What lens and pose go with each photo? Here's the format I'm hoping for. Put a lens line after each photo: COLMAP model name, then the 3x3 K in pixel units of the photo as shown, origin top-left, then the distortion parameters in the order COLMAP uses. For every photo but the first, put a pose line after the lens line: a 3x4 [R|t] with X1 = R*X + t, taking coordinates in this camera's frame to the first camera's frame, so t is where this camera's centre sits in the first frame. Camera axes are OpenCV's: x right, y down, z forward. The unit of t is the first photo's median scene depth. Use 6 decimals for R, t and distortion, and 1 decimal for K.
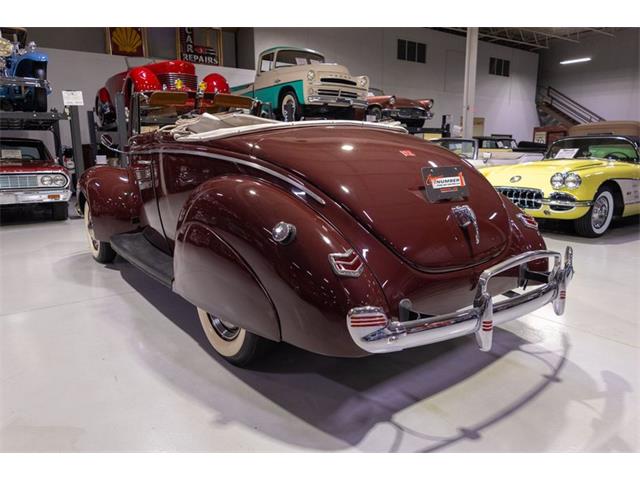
lens RADIAL K [[439.2, 0, 316.9], [0, 439.2, 241.3], [0, 0, 1]] dist [0.016427, -0.009361]
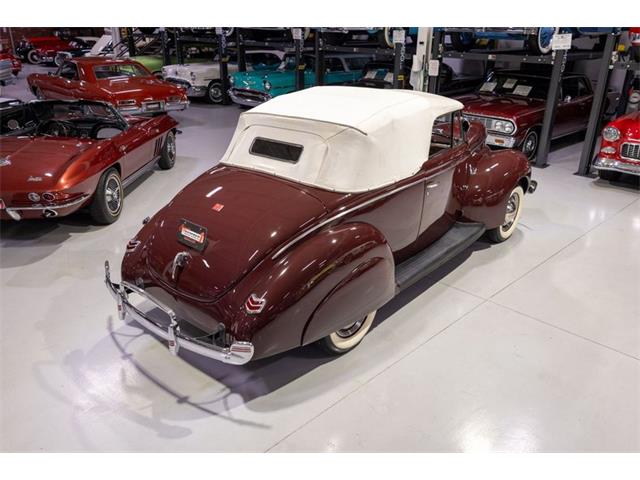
lens RADIAL K [[523.4, 0, 321.0], [0, 523.4, 243.4], [0, 0, 1]] dist [0.028131, -0.005299]
pose [[0.172453, 0.394799, -0.902437, 1.539371], [-0.204244, 0.910585, 0.359333, -0.646530], [0.963610, 0.122349, 0.237669, 0.801894]]
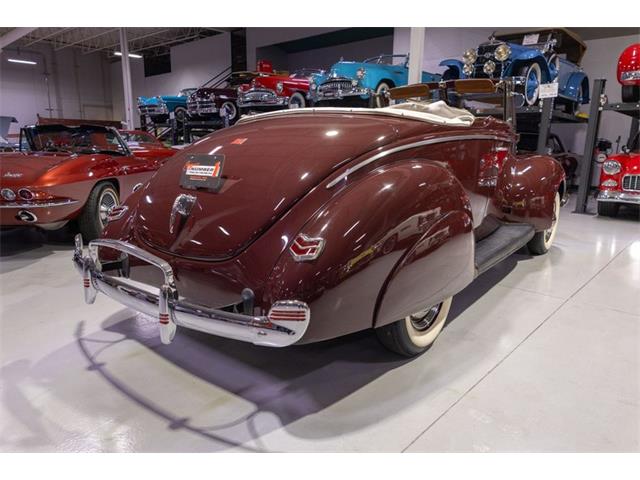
lens RADIAL K [[439.2, 0, 320.0], [0, 439.2, 244.2], [0, 0, 1]] dist [0.016427, -0.009361]
pose [[0.216525, 0.223380, -0.950378, 1.057140], [-0.203592, 0.962400, 0.179821, -0.164529], [0.954813, 0.154553, 0.253862, 0.822074]]
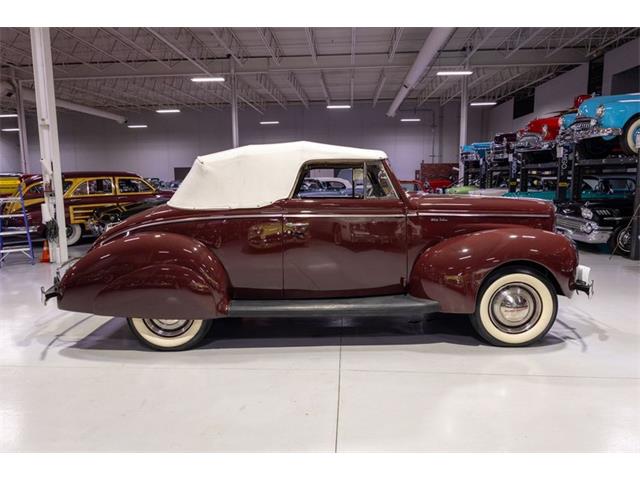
lens RADIAL K [[462.4, 0, 310.2], [0, 462.4, 223.2], [0, 0, 1]] dist [0.011389, -0.023688]
pose [[-0.634069, 0.086390, -0.768436, 1.116621], [-0.135776, 0.965863, 0.220620, -0.622542], [0.761263, 0.244223, -0.600694, 2.419314]]
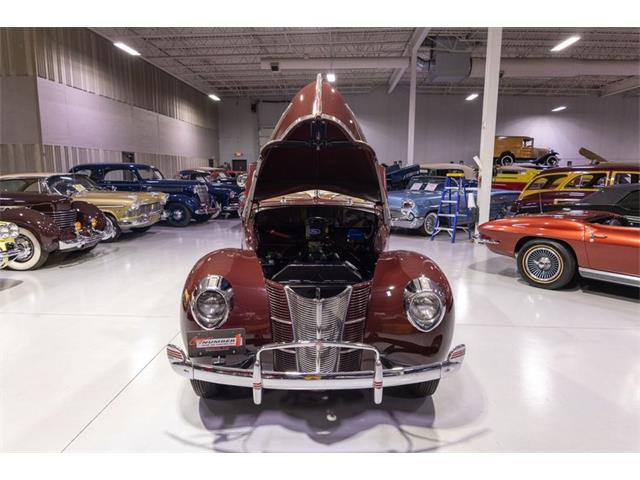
lens RADIAL K [[439.4, 0, 316.2], [0, 439.4, 238.9], [0, 0, 1]] dist [0.019814, -0.026544]
pose [[-0.788085, -0.092875, 0.608519, -1.327133], [0.119749, 0.946536, 0.299550, -0.699975], [-0.603806, 0.308941, -0.734829, 2.687835]]
